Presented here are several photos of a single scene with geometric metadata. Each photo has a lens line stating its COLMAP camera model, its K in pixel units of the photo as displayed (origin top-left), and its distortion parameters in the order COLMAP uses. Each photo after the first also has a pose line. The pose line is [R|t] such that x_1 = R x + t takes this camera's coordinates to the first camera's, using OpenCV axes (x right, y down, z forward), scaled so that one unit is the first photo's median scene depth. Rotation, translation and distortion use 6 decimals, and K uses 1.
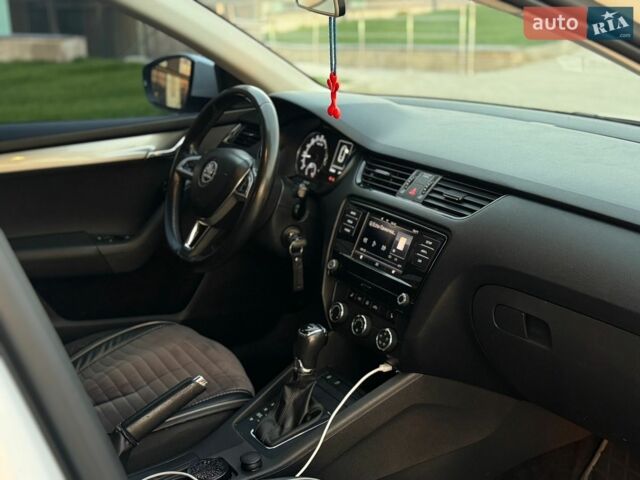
lens RADIAL K [[889.3, 0, 320.0], [0, 889.3, 240.0], [0, 0, 1]] dist [0.095673, -0.062442]
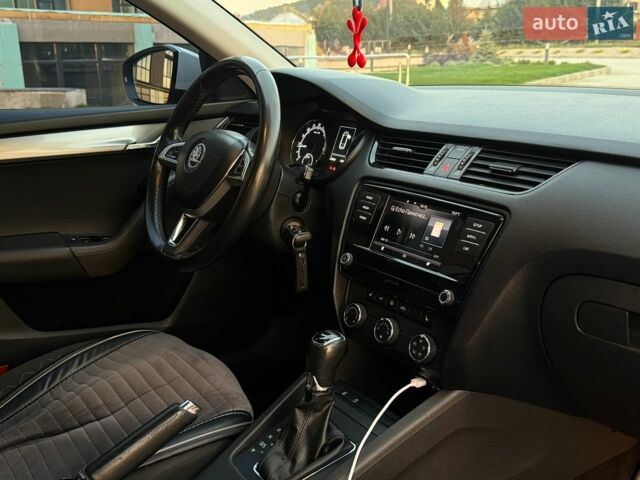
lens RADIAL K [[711.7, 0, 320.0], [0, 711.7, 240.0], [0, 0, 1]] dist [0.207820, -0.774434]
pose [[0.998487, -0.014279, 0.053098, -0.045517], [0.015579, 0.999587, -0.024151, 0.025391], [-0.052731, 0.024941, 0.998297, 0.320590]]
